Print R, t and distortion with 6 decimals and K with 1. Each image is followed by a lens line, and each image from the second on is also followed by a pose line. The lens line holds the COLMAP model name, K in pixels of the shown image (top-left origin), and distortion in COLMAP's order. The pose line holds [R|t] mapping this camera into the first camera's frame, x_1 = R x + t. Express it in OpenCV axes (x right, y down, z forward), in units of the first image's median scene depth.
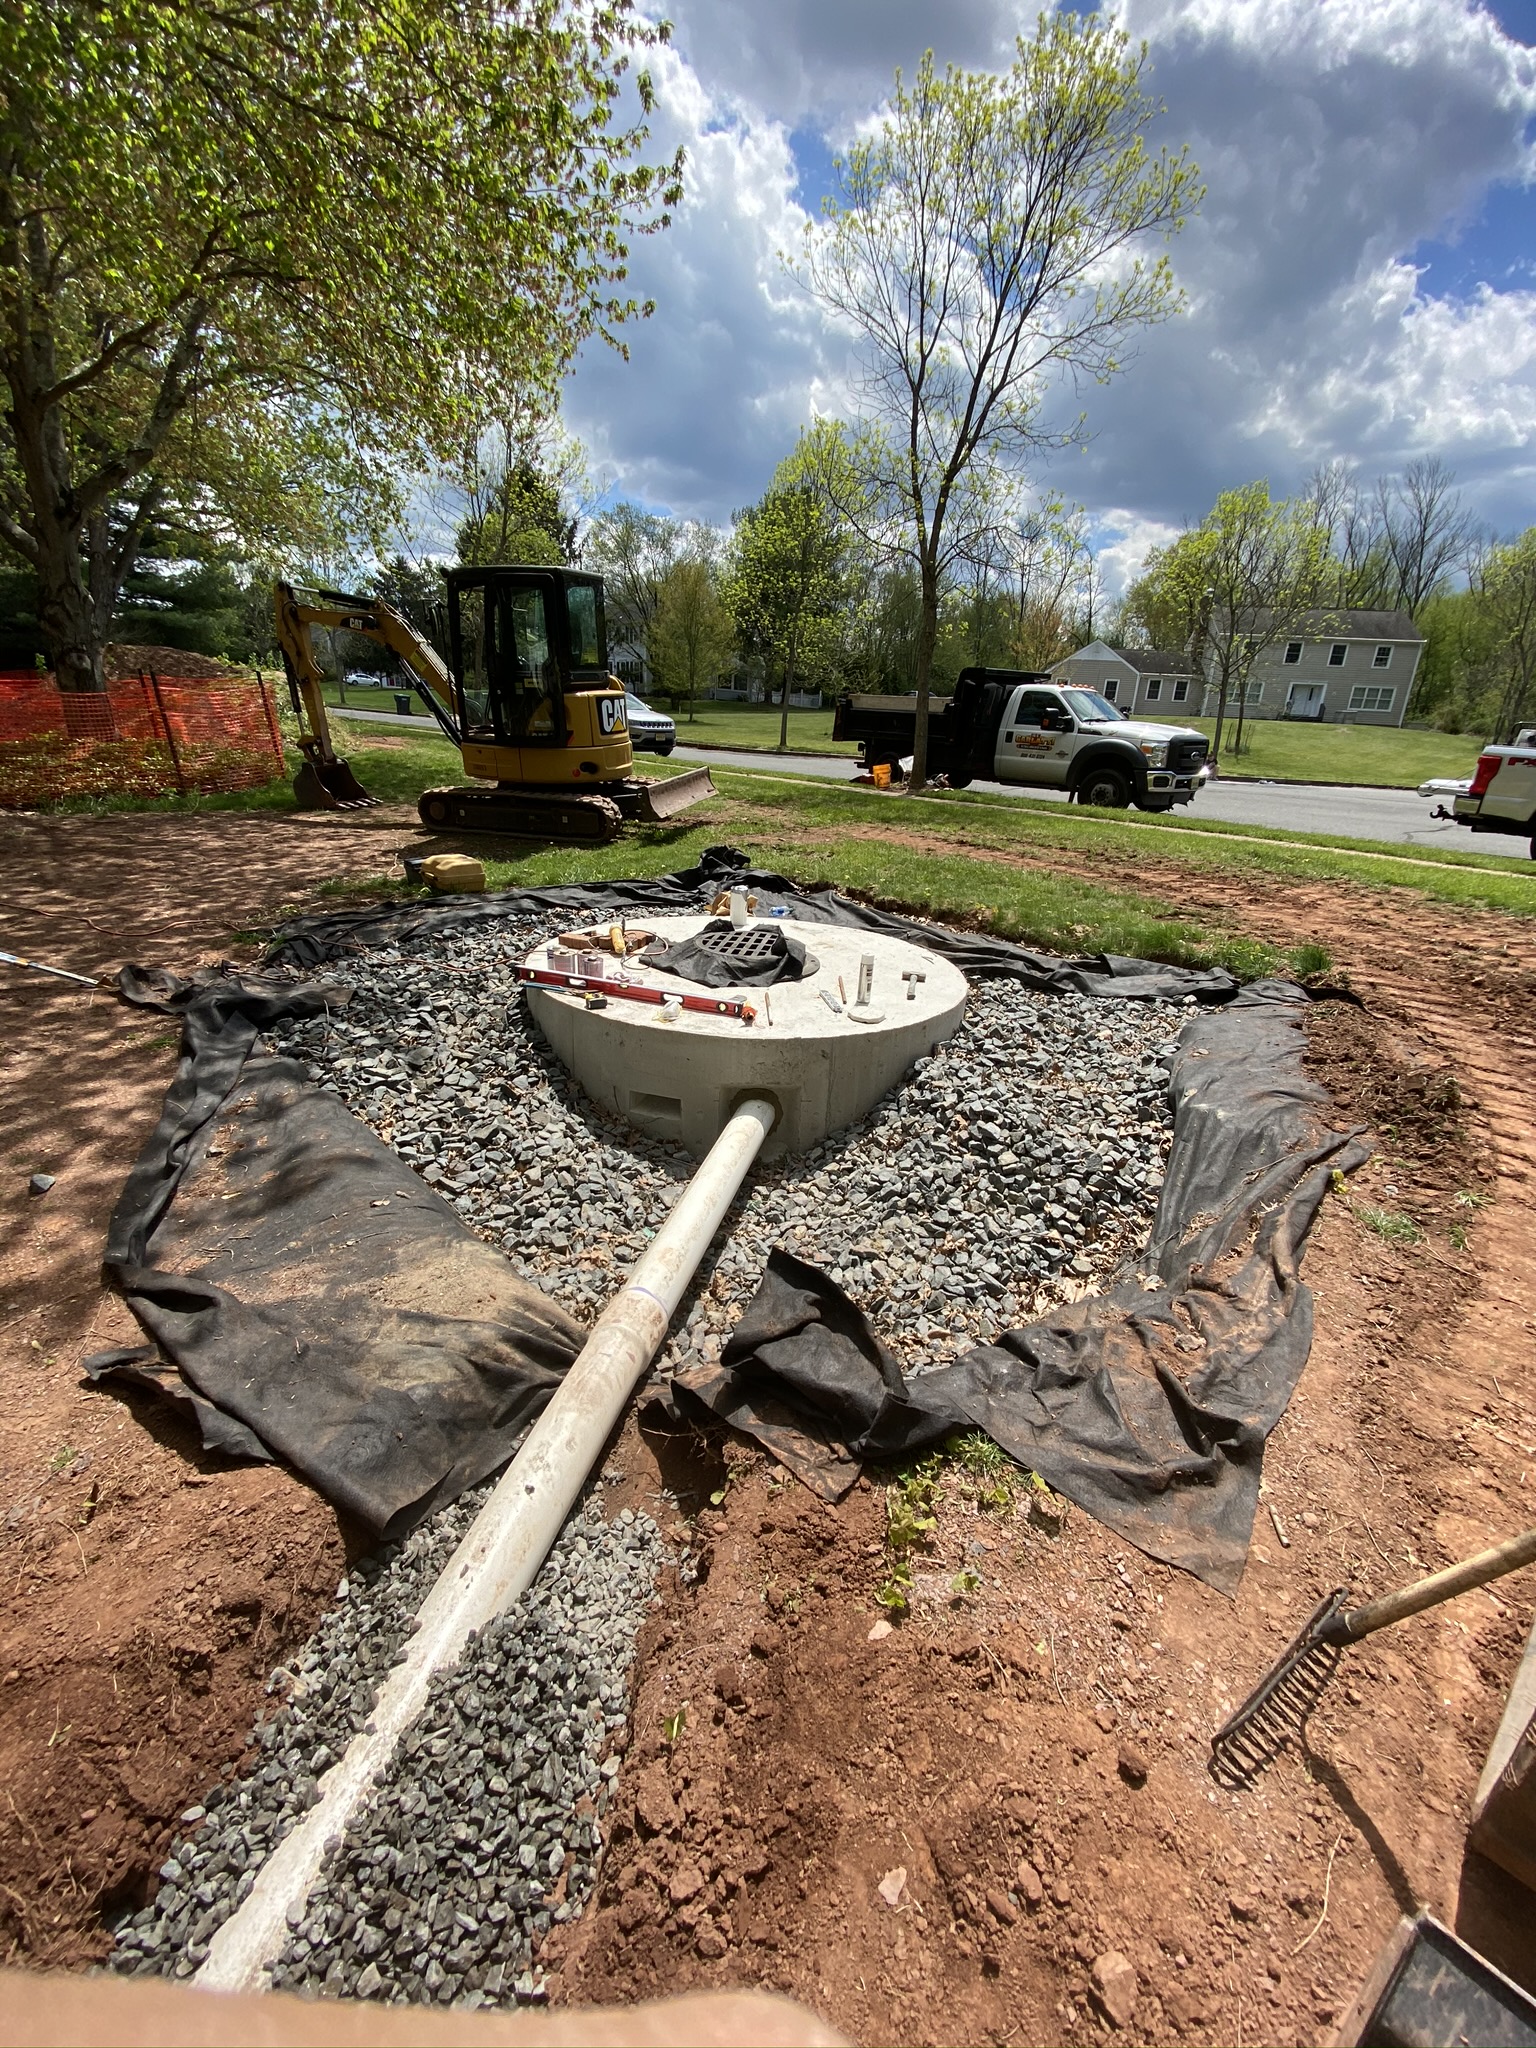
lens RADIAL K [[828.2, 0, 745.9], [0, 828.2, 1014.4], [0, 0, 1]] dist [0.016818, -0.000022]
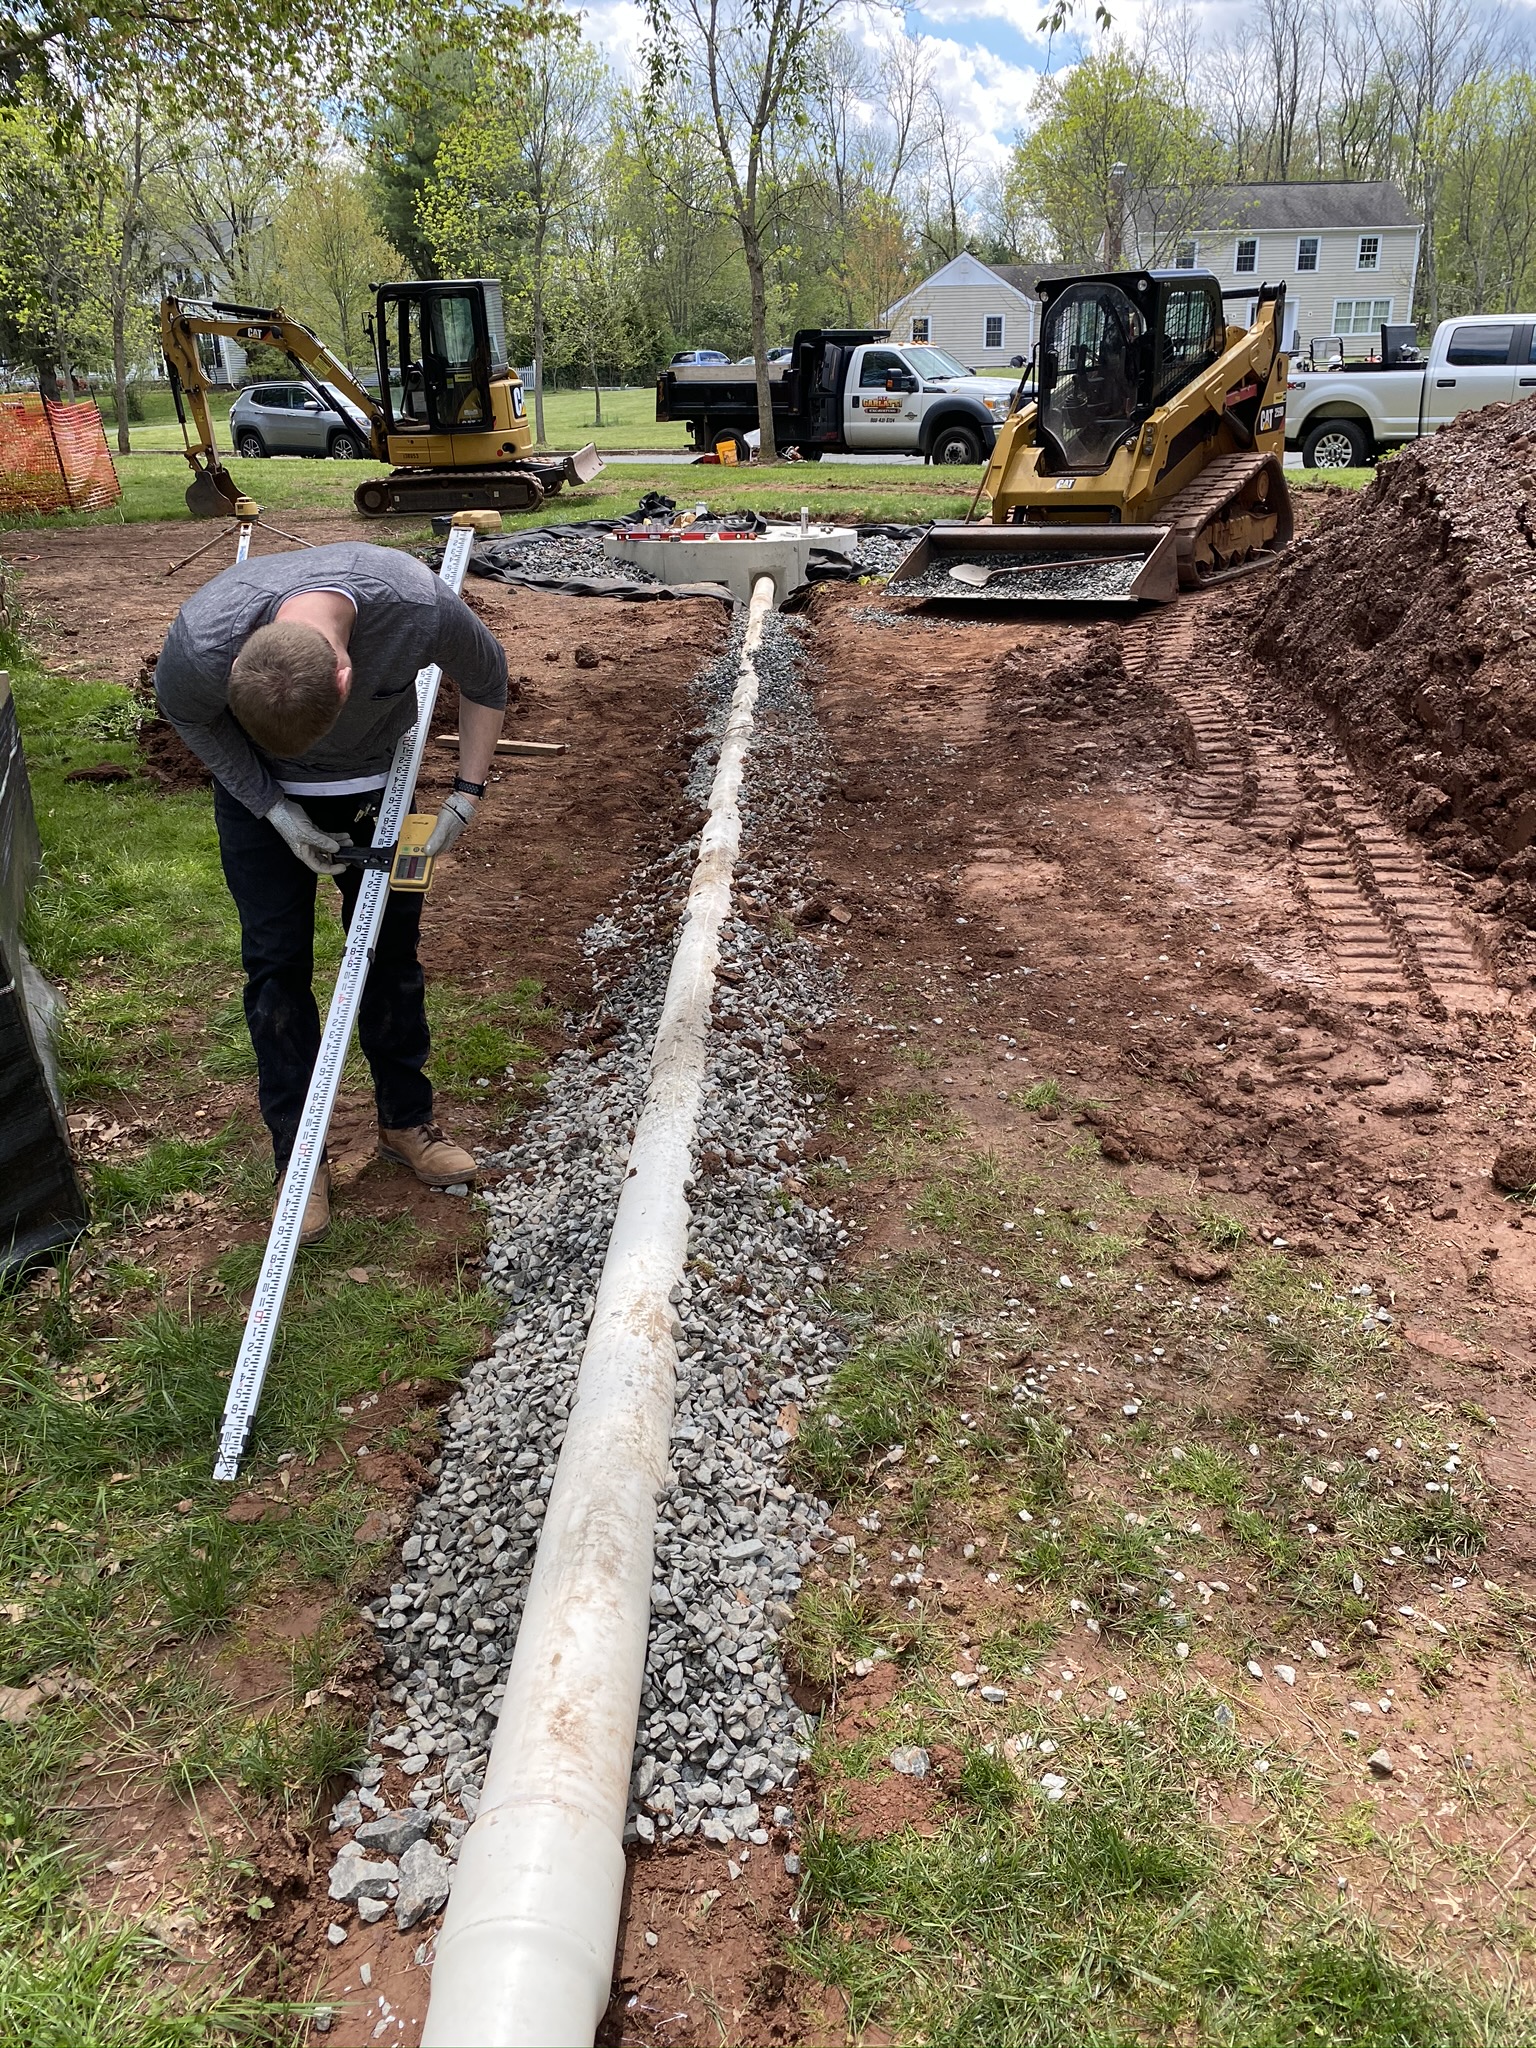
lens RADIAL K [[1650.6, 0, 757.8], [0, 1650.6, 1033.7], [0, 0, 1]] dist [-0.001361, 0.002612]
pose [[0.969162, -0.144596, 0.199543, -0.260546], [0.140470, 0.989475, 0.034760, 0.286361], [-0.202469, -0.005658, 0.979272, -0.790996]]
